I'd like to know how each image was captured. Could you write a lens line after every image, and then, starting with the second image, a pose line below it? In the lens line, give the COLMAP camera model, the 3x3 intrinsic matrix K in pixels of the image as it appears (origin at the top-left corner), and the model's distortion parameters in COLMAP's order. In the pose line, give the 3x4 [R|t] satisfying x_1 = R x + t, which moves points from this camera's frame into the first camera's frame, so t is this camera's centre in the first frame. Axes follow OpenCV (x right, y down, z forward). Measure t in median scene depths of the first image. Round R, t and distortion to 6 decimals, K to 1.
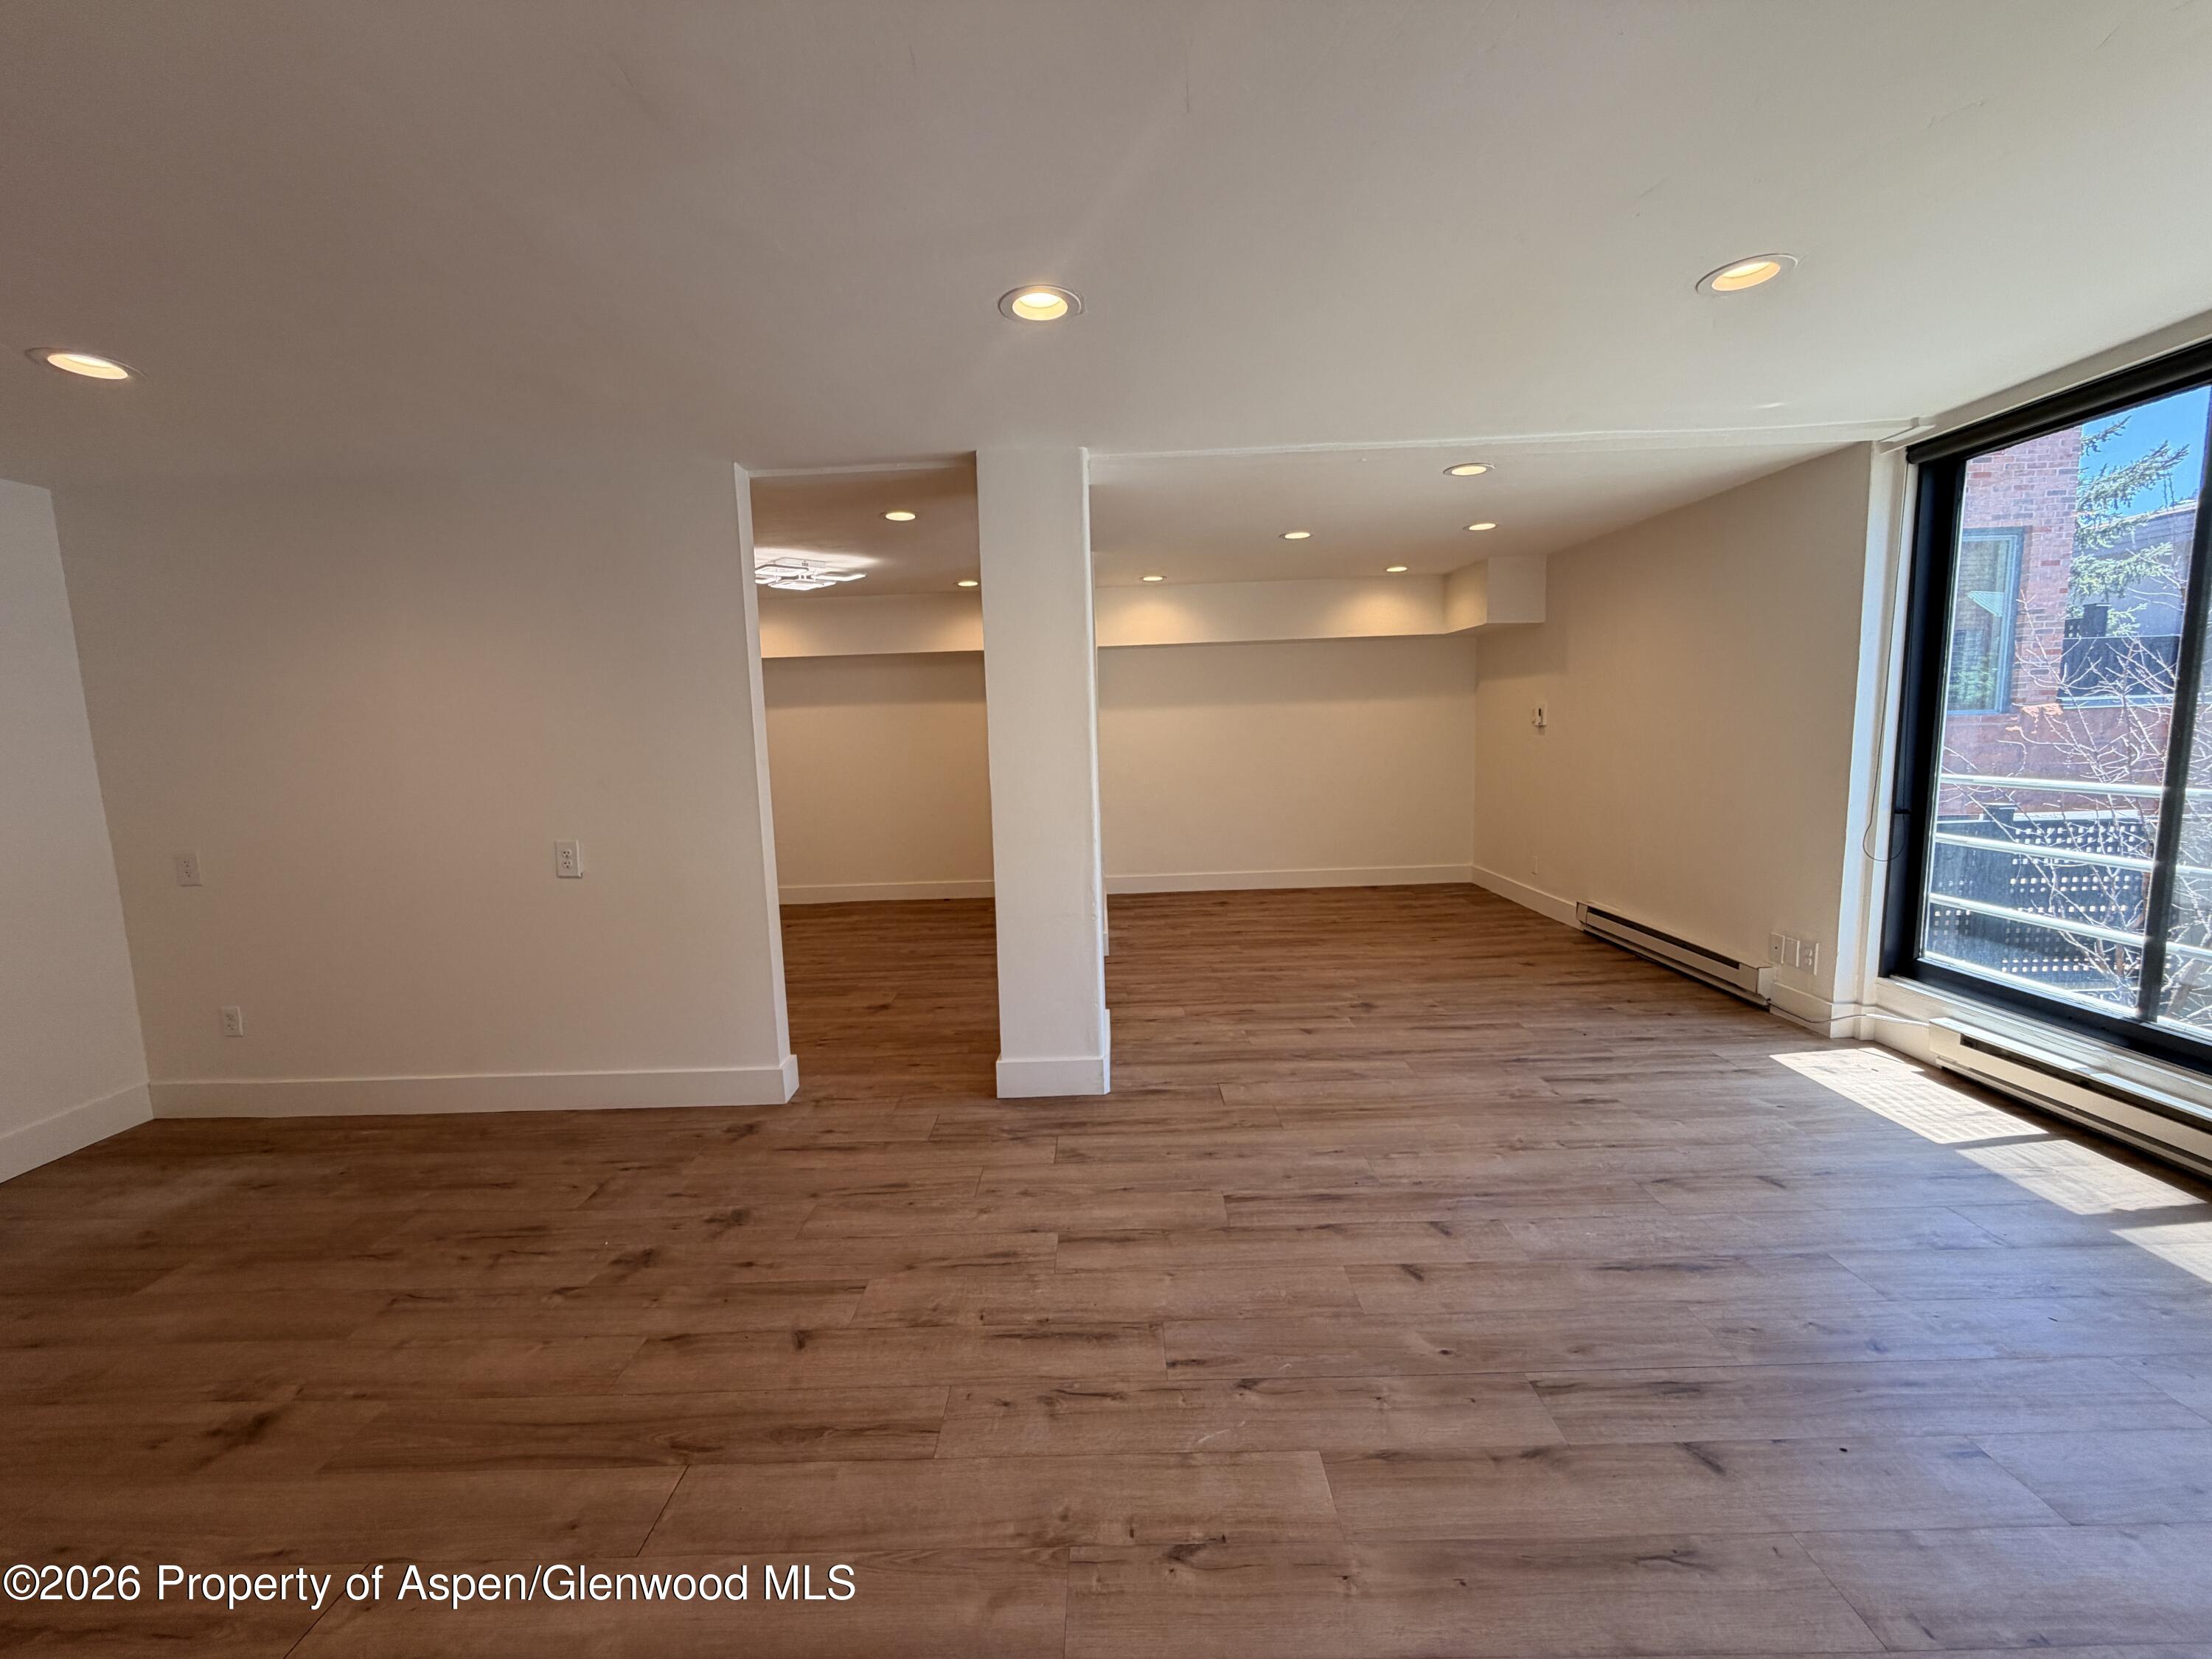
lens RADIAL K [[879.1, 0, 1098.4], [0, 879.1, 825.5], [0, 0, 1]] dist [0.001754, 0.000010]
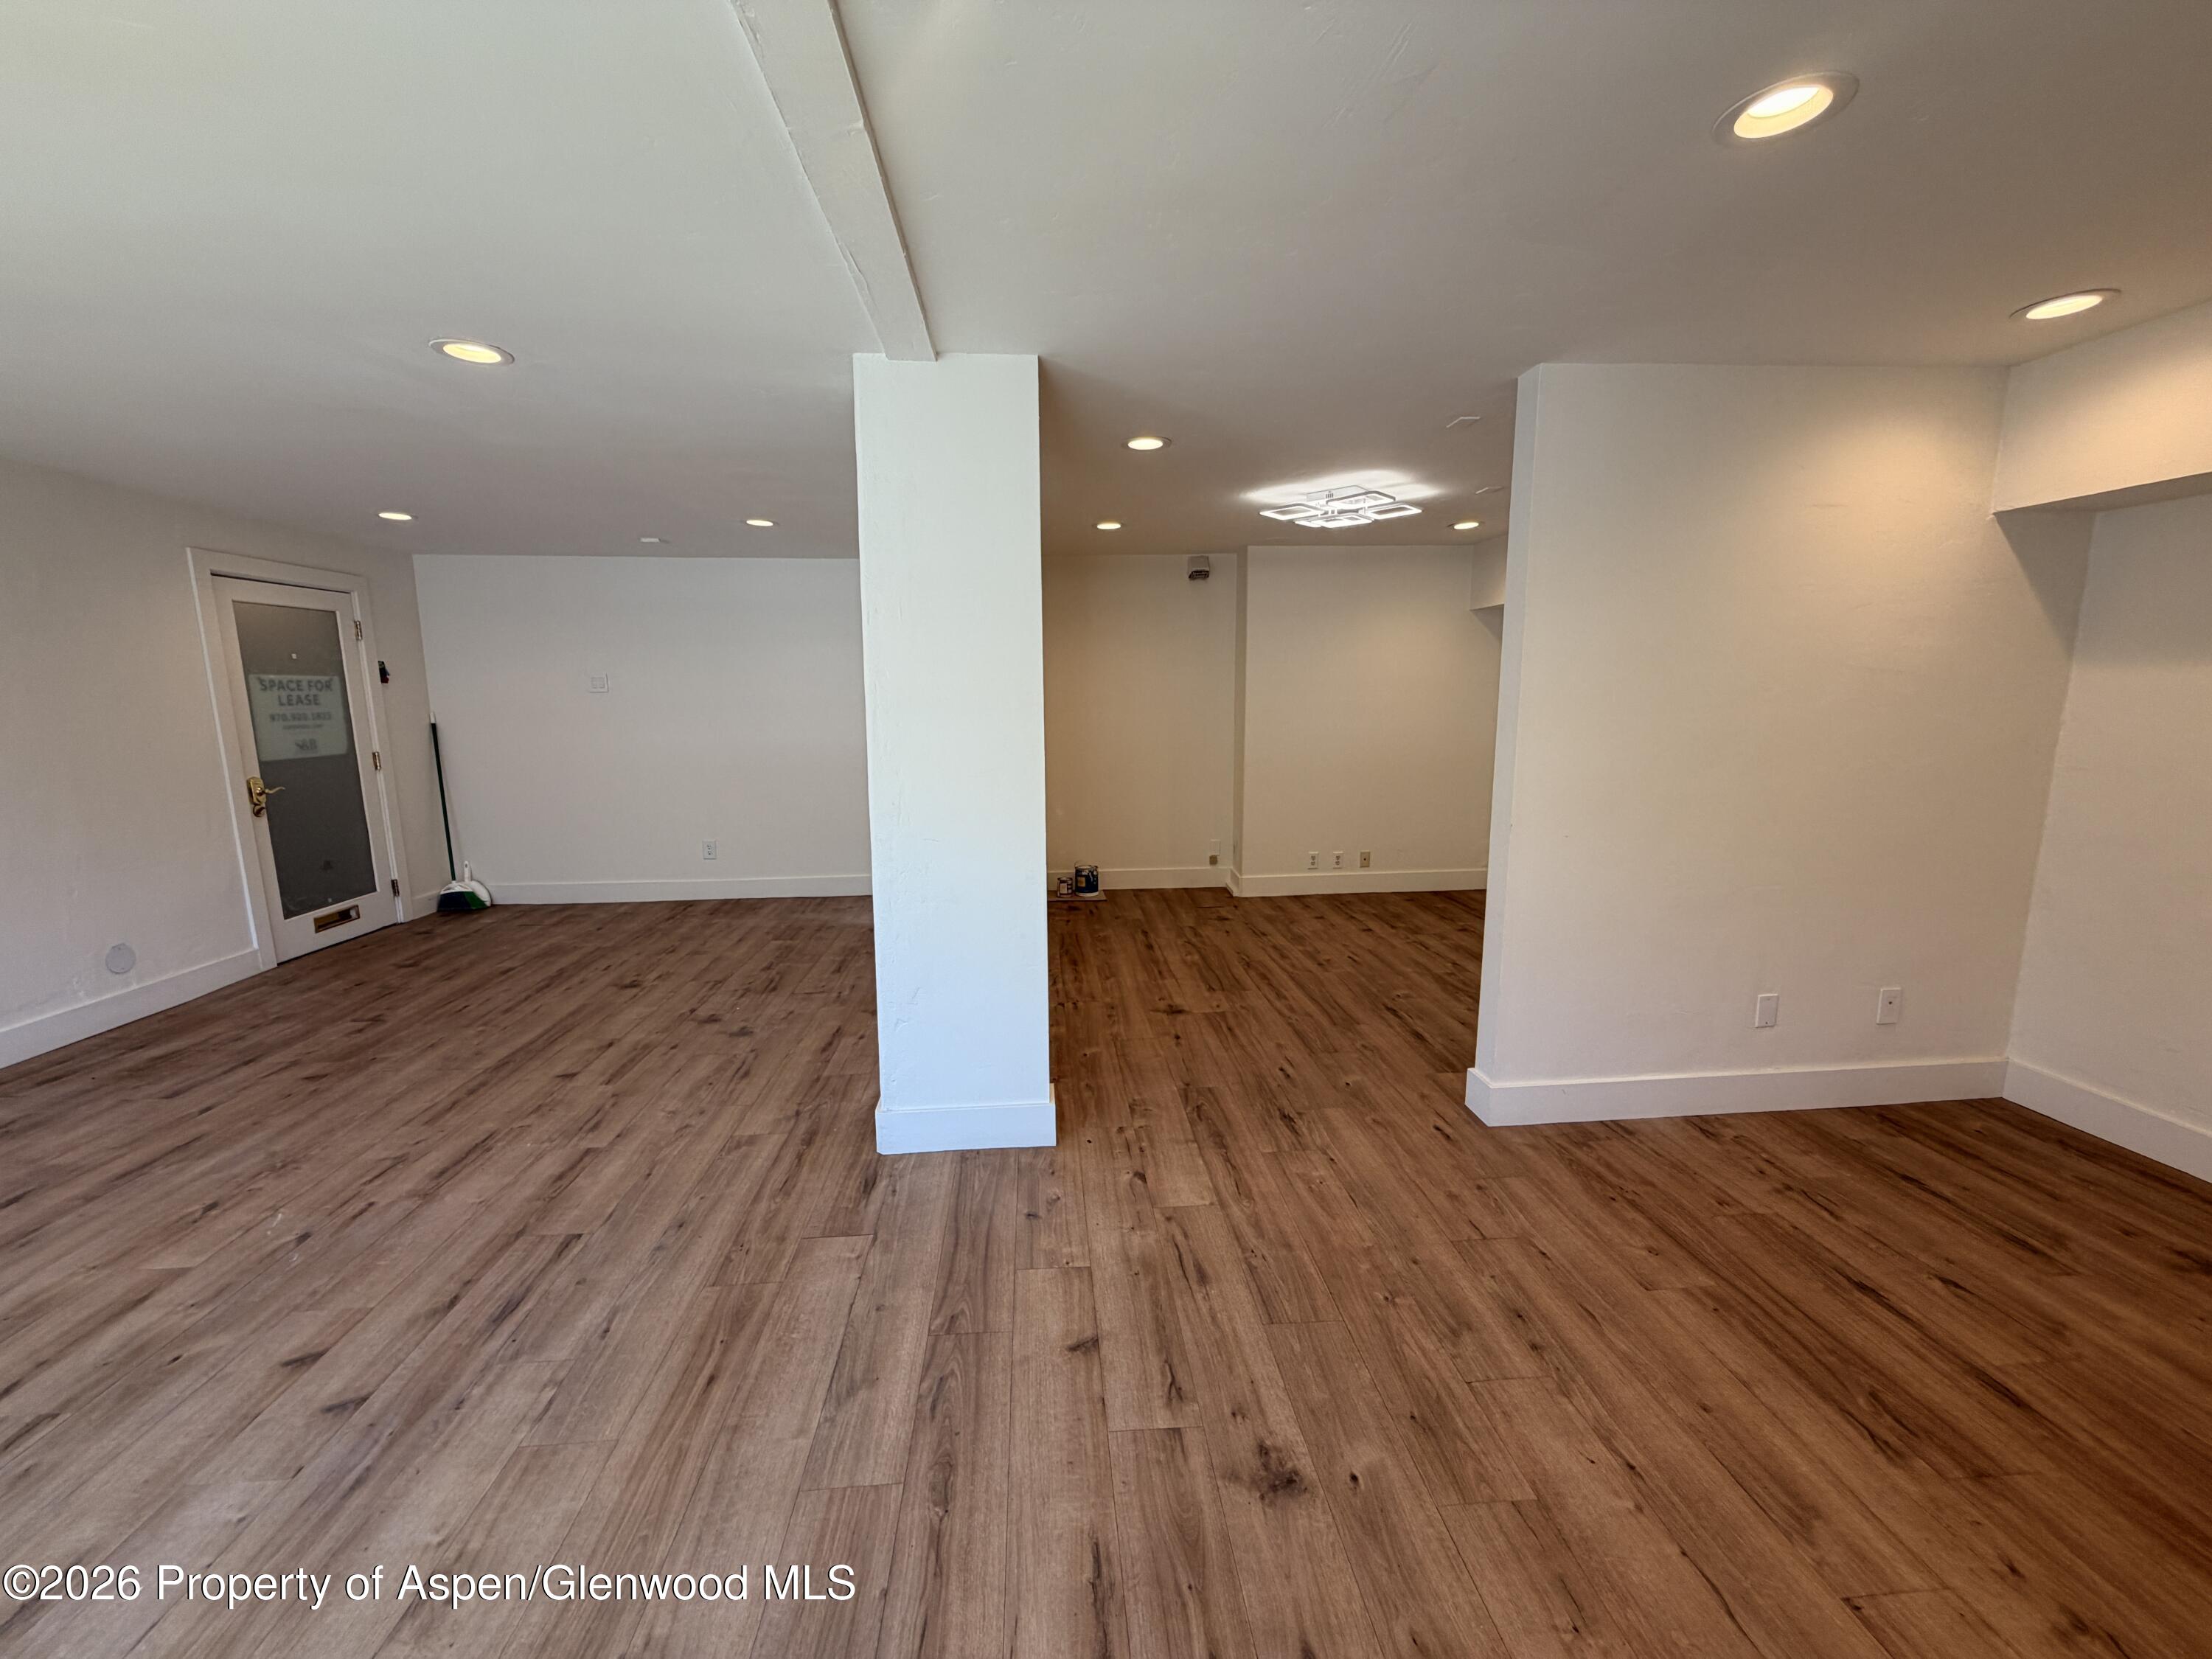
lens RADIAL K [[879.1, 0, 1098.4], [0, 879.1, 825.5], [0, 0, 1]] dist [0.001754, 0.000010]
pose [[0.088414, 0.183596, -0.979018, 0.785104], [-0.111111, 0.978550, 0.173474, -0.166288], [0.989867, 0.093442, 0.106917, 1.083928]]
